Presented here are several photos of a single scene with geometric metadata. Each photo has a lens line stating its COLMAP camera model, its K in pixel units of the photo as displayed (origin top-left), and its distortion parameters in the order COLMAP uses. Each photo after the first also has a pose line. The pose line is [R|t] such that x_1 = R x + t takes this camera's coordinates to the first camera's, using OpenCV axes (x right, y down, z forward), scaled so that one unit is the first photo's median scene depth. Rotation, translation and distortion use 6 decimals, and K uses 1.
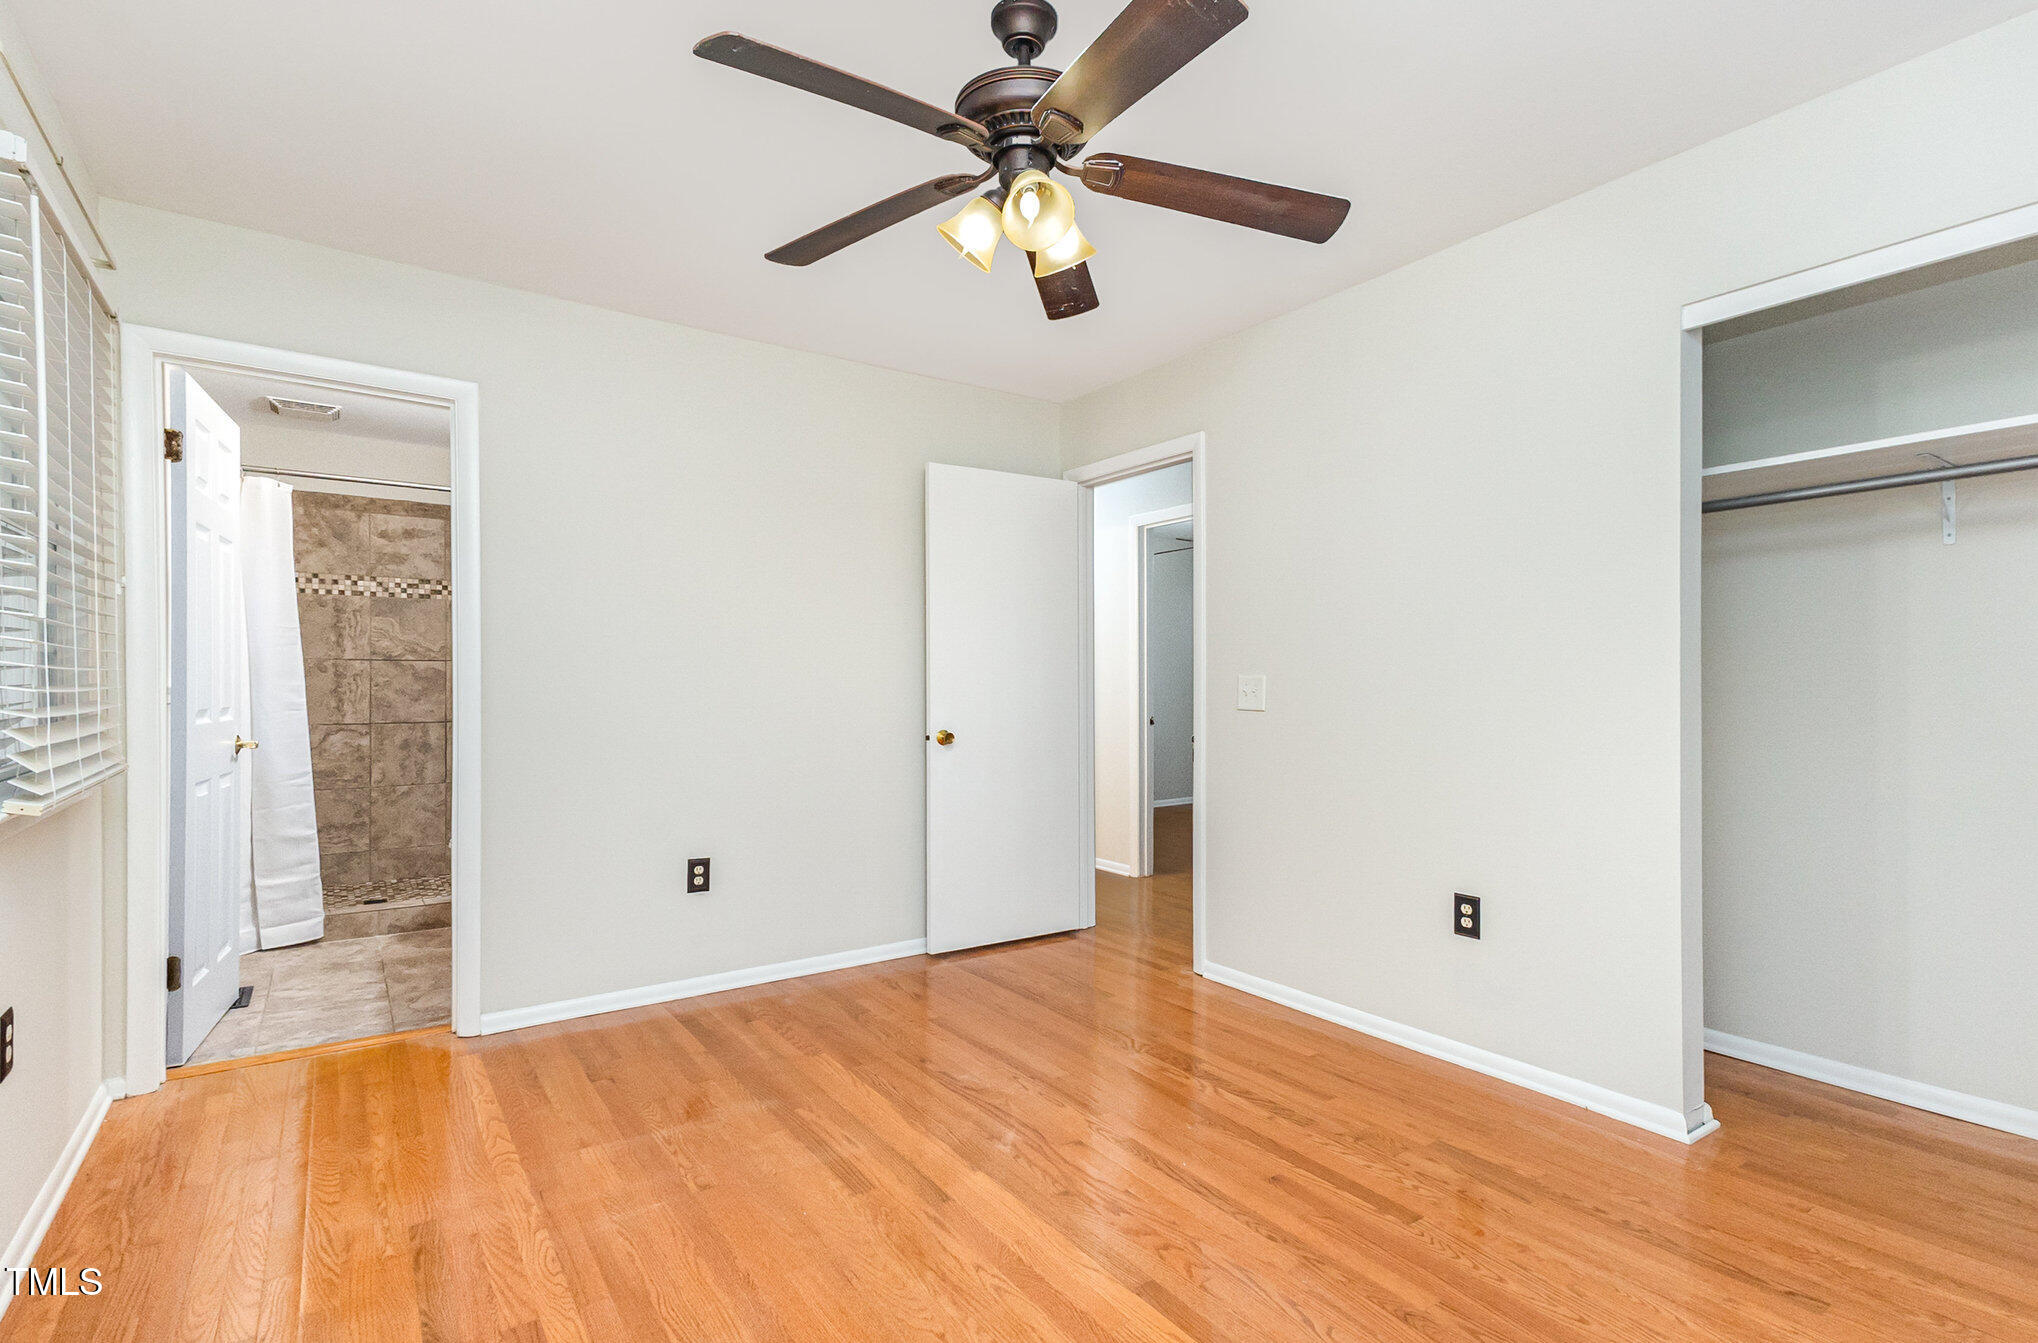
lens RADIAL K [[936.8, 0, 1018.1], [0, 936.8, 674.9], [0, 0, 1]] dist [0.022547, -0.004706]
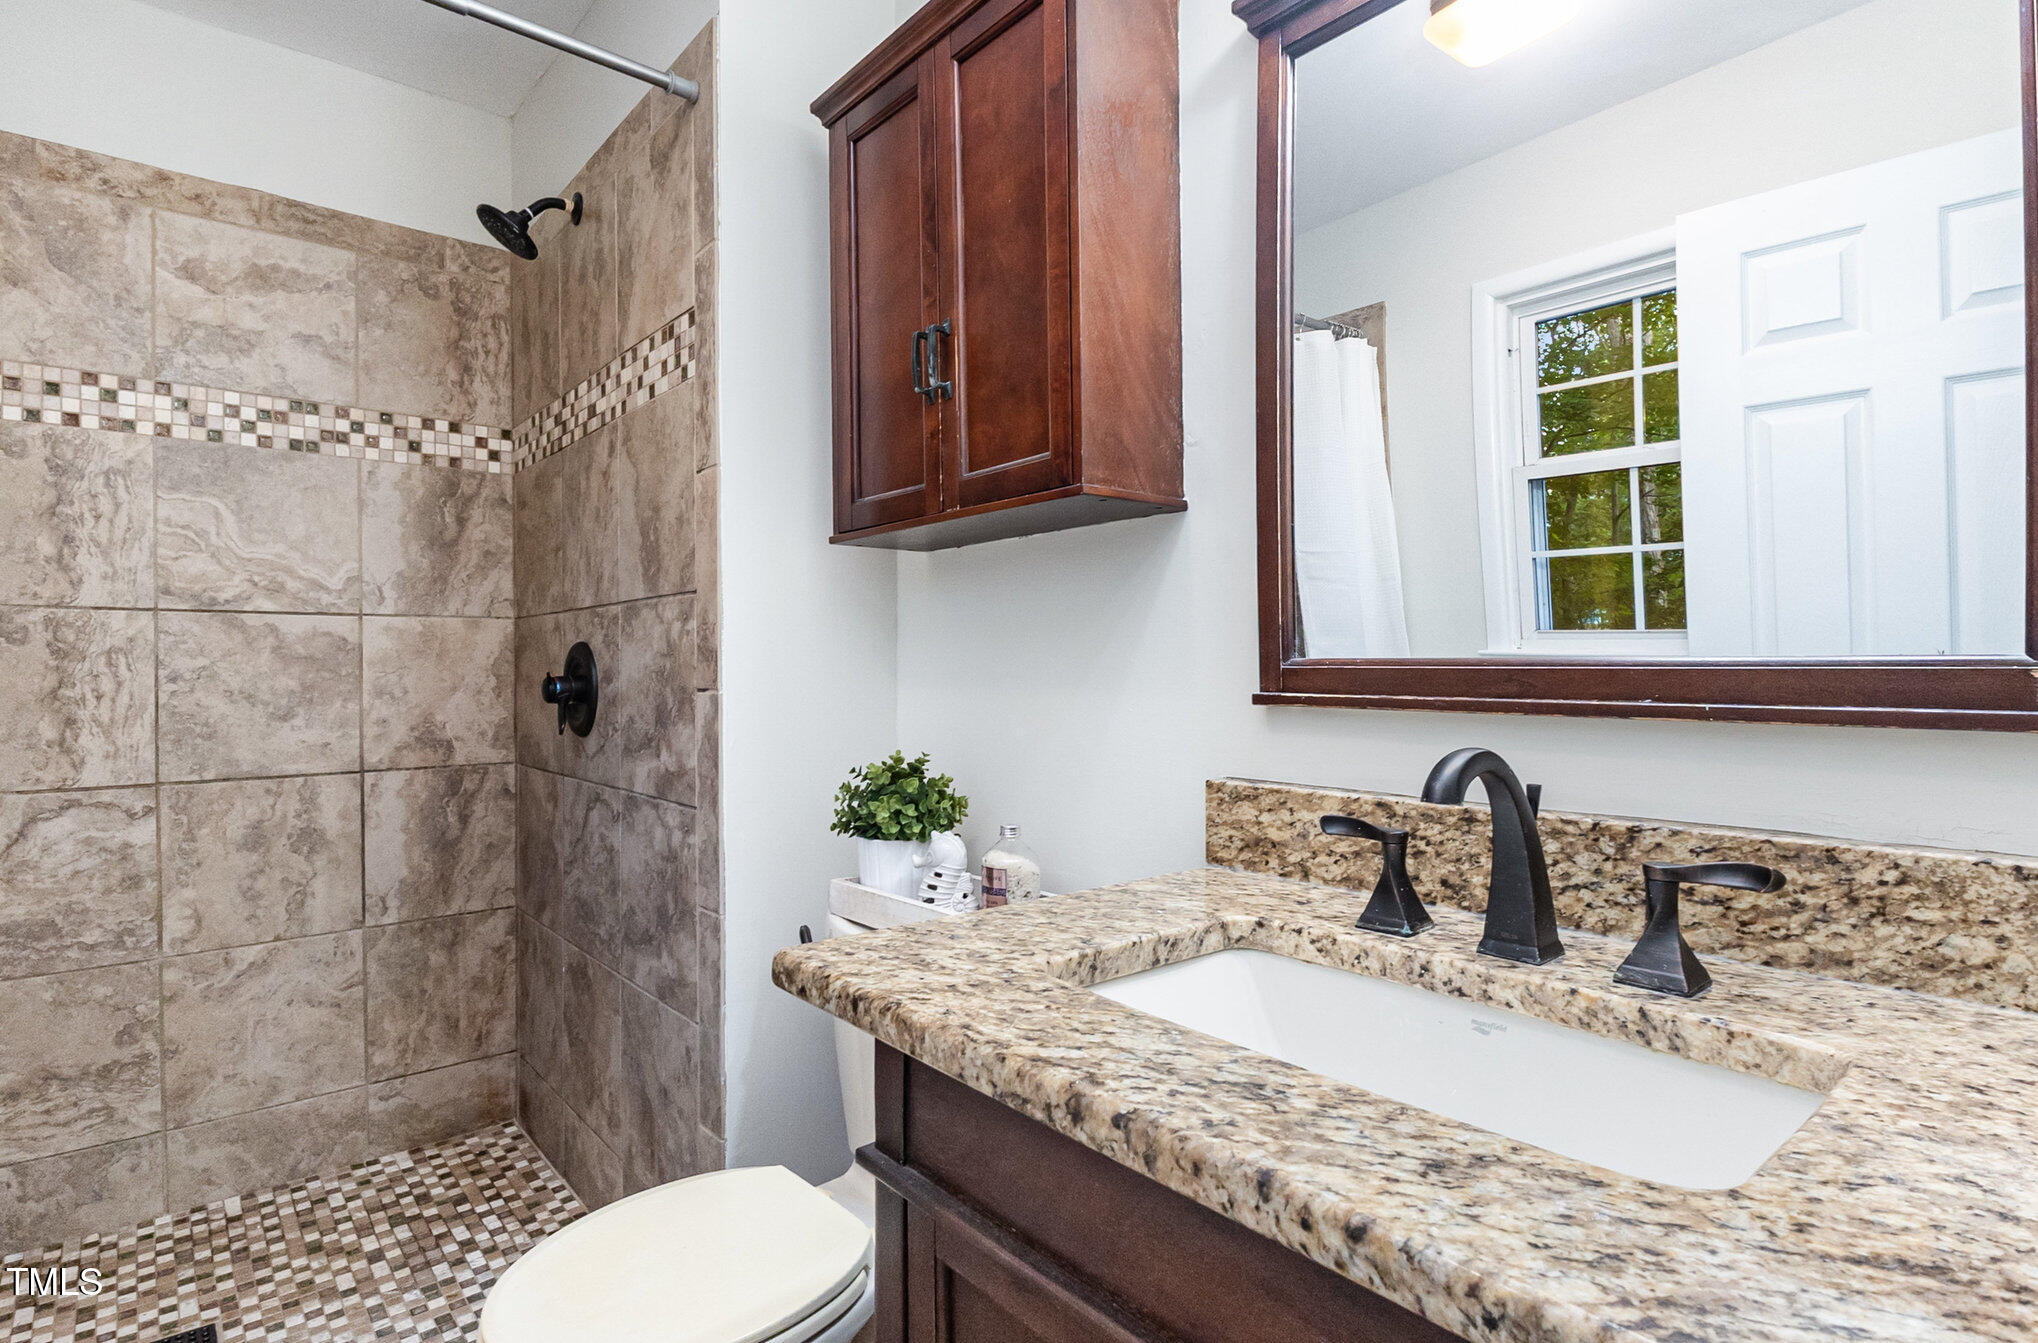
lens RADIAL K [[1008.4, 0, 1020.4], [0, 1008.4, 668.7], [0, 0, 1]] dist [-0.013765, -0.002738]
pose [[0.996301, -0.007760, 0.085586, -0.382808], [0.007559, 0.999968, 0.002669, 0.008346], [-0.085604, -0.002012, 0.996327, 0.584203]]
